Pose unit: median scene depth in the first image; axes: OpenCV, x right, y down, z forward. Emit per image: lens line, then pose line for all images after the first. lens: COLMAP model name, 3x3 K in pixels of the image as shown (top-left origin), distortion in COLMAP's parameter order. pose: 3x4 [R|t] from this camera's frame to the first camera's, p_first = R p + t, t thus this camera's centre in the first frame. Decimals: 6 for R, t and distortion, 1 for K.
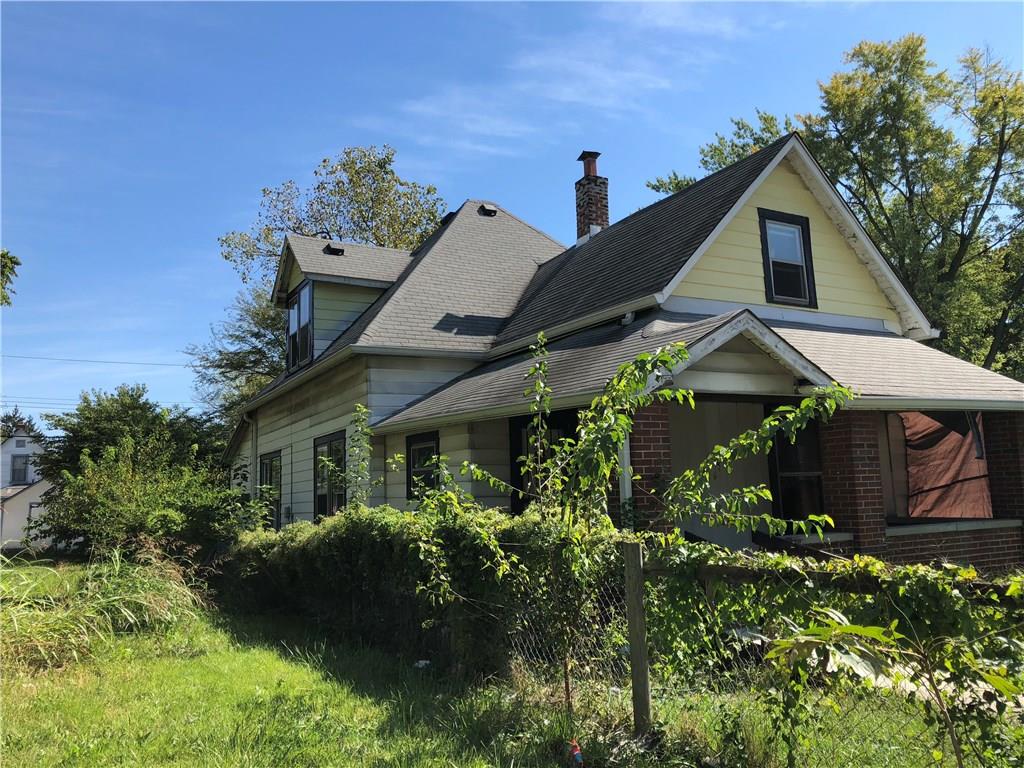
lens RADIAL K [[846.6, 0, 519.8], [0, 846.6, 382.6], [0, 0, 1]] dist [0.032438, -0.022016]
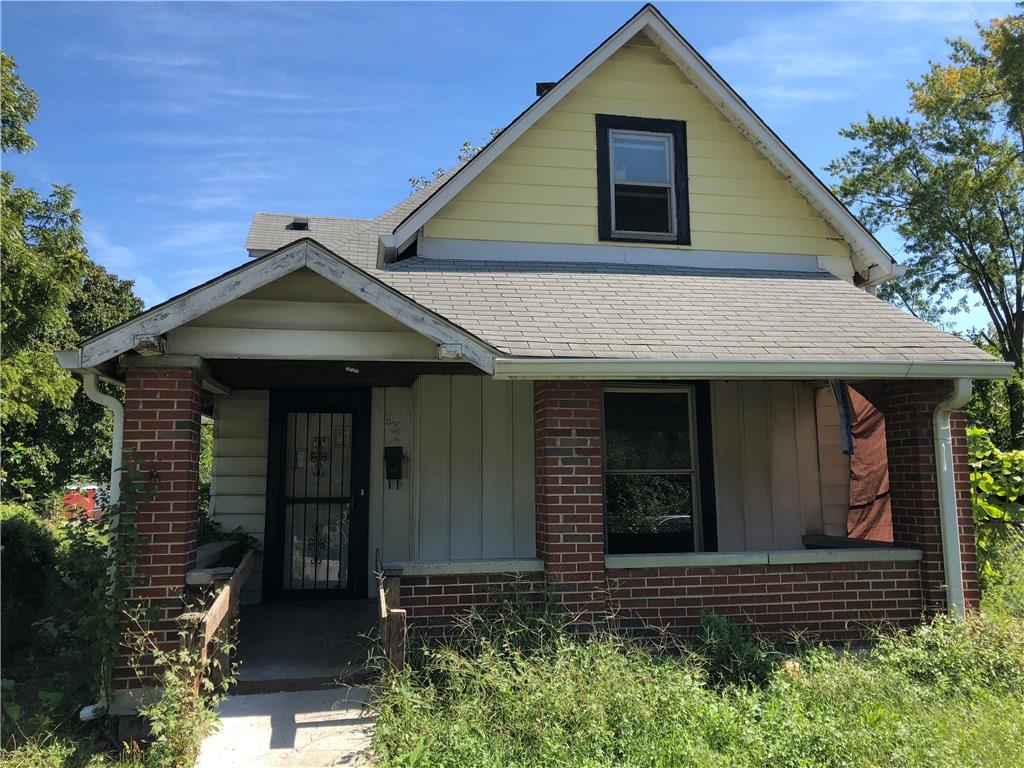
lens RADIAL K [[846.6, 0, 510.1], [0, 846.6, 382.7], [0, 0, 1]] dist [0.032438, -0.022016]
pose [[0.944703, -0.017527, -0.327457, 0.439448], [0.022230, 0.999696, 0.010625, 0.019500], [0.327172, -0.017317, 0.944806, 0.262342]]
